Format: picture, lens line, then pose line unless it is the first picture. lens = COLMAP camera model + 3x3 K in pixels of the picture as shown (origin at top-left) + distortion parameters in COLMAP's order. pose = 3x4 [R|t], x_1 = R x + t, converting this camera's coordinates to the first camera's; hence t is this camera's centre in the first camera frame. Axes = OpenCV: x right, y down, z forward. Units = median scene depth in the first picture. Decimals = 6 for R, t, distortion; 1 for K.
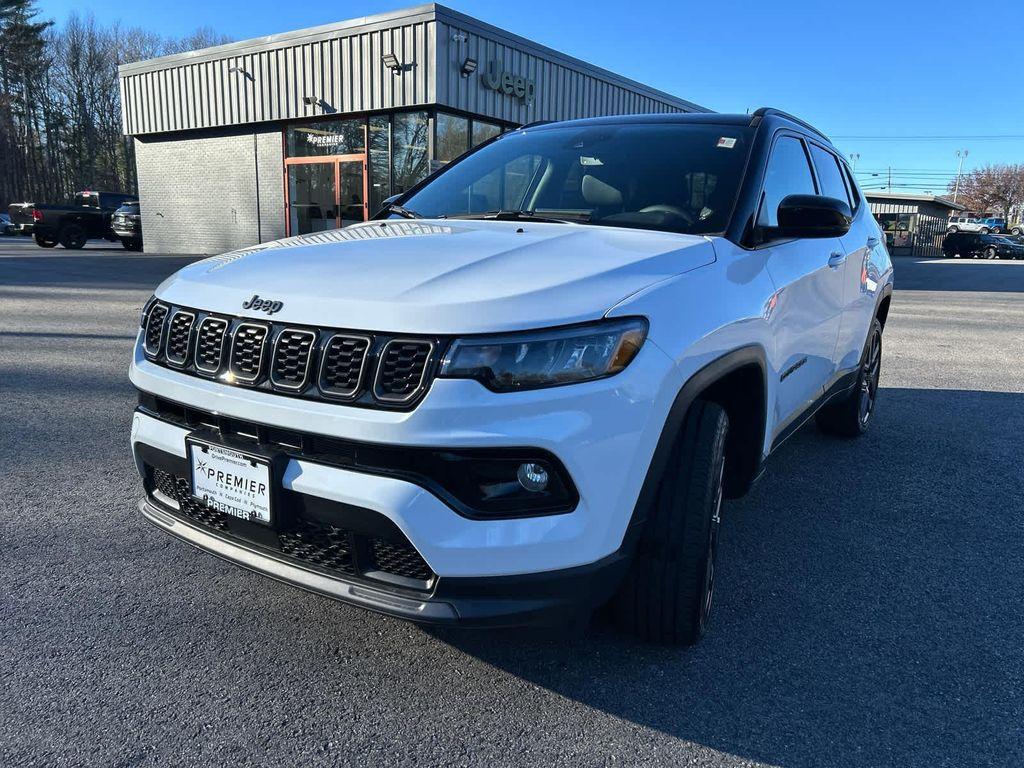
lens RADIAL K [[786.7, 0, 526.9], [0, 786.7, 390.8], [0, 0, 1]] dist [0.047181, -0.049432]
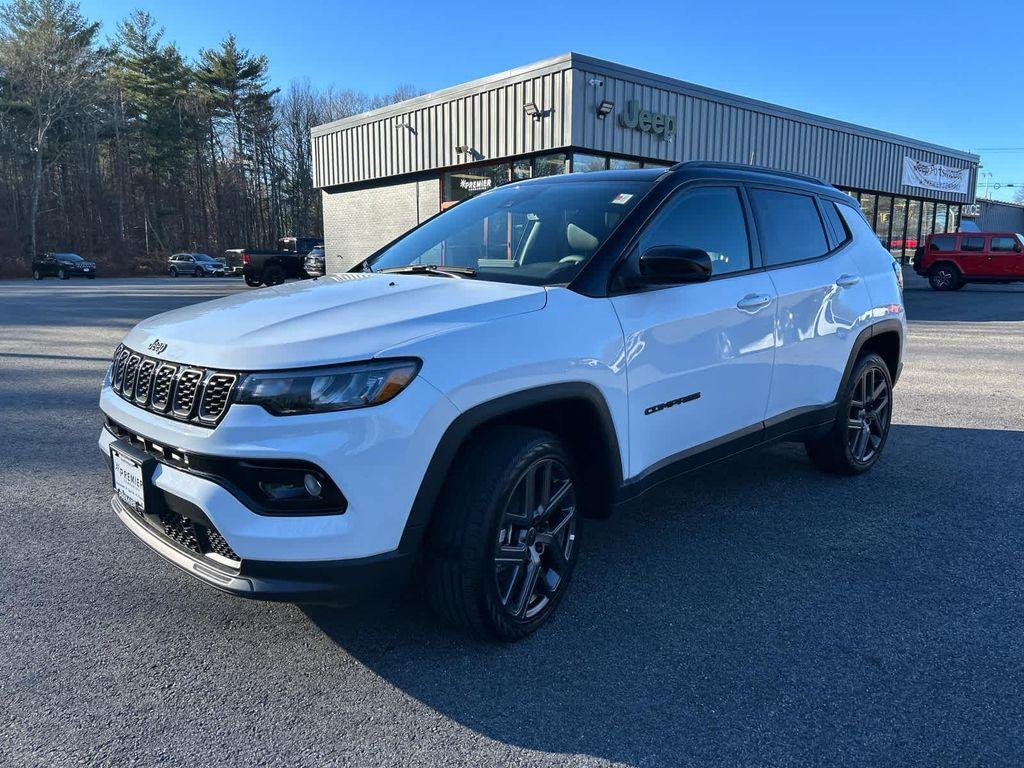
lens RADIAL K [[786.7, 0, 516.5], [0, 786.7, 385.4], [0, 0, 1]] dist [0.053311, -0.053533]
pose [[0.969915, 0.015334, -0.242961, 0.072033], [-0.026131, 0.998806, -0.041281, -0.000497], [0.242038, 0.046388, 0.969157, -0.017892]]
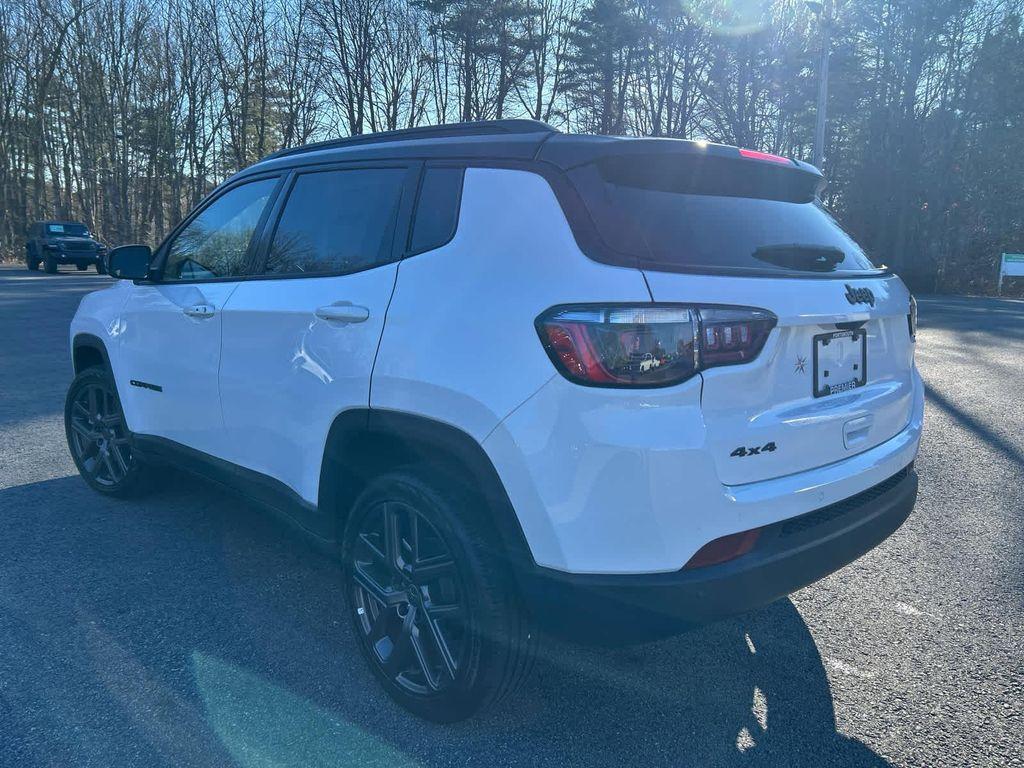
lens RADIAL K [[770.4, 0, 511.6], [0, 770.4, 388.8], [0, 0, 1]] dist [0.042031, -0.034621]
pose [[-0.240713, 0.138906, -0.960605, 0.248189], [-0.232504, 0.952638, 0.196016, -0.071478], [0.942337, 0.270528, -0.197016, 0.325621]]
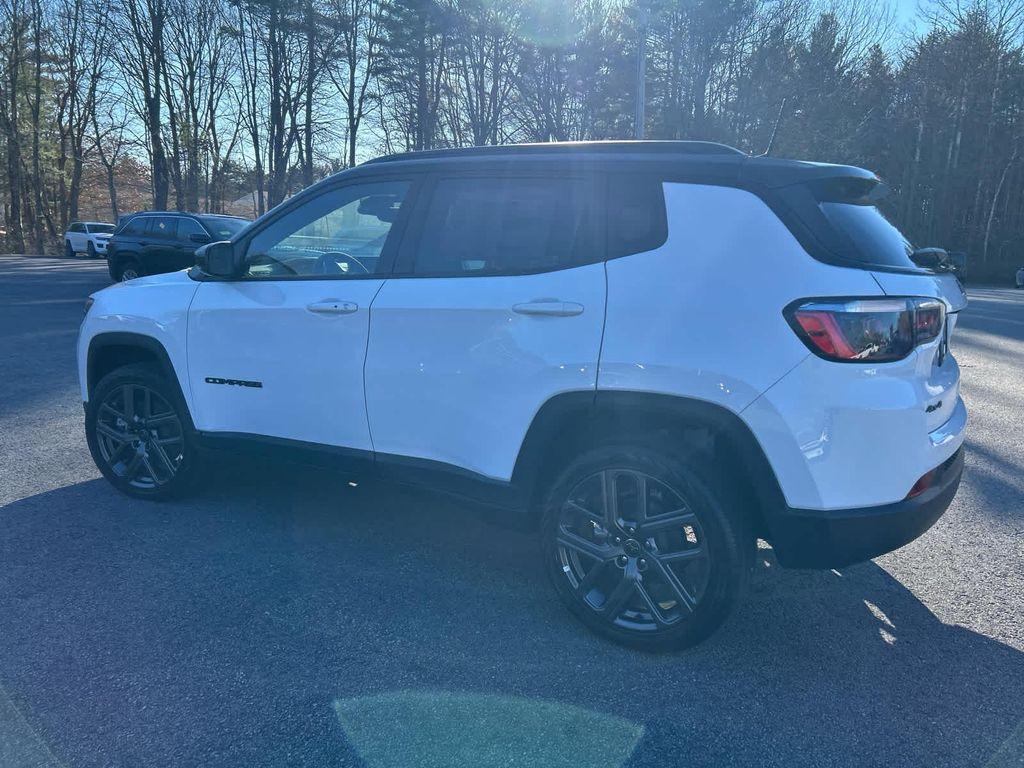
lens RADIAL K [[768.3, 0, 512.0], [0, 768.3, 384.0], [0, 0, 1]] dist [0.057406, -0.056820]
pose [[0.004250, 0.155492, -0.987828, 0.278660], [-0.235960, 0.960099, 0.150112, -0.056316], [0.971754, 0.232450, 0.040770, 0.252560]]
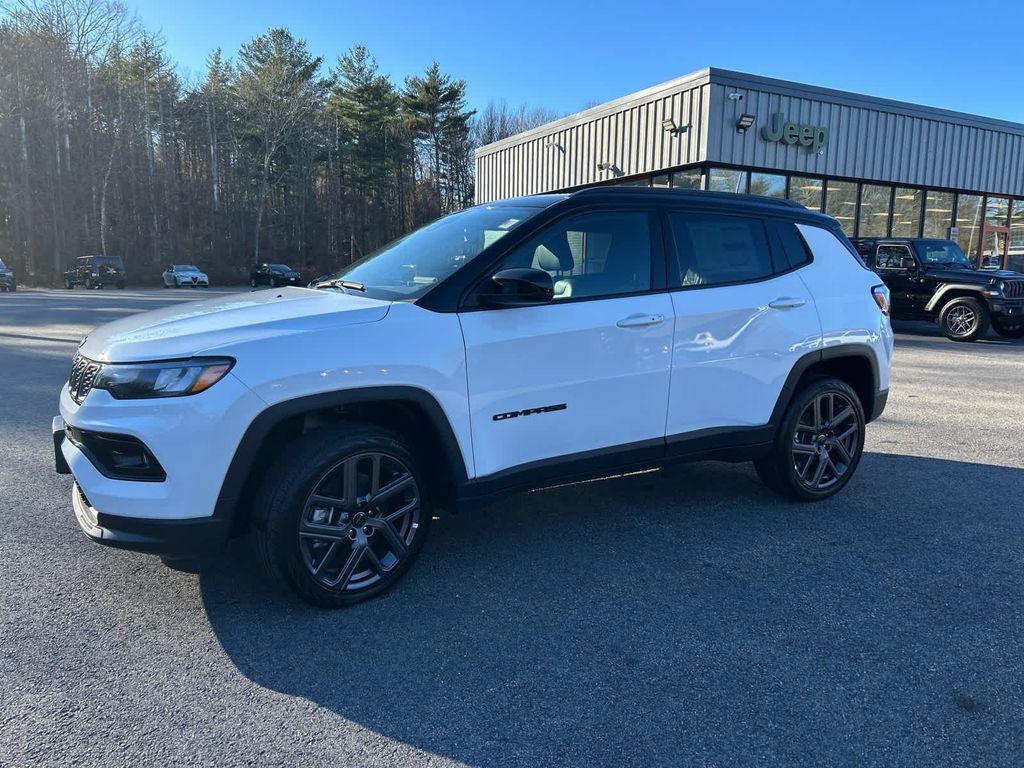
lens RADIAL K [[786.7, 0, 516.5], [0, 786.7, 385.4], [0, 0, 1]] dist [0.053311, -0.053533]
pose [[0.884147, 0.055555, -0.463895, 0.157928], [-0.086031, 0.995286, -0.044775, -0.002532], [0.459220, 0.079497, 0.884758, -0.007742]]
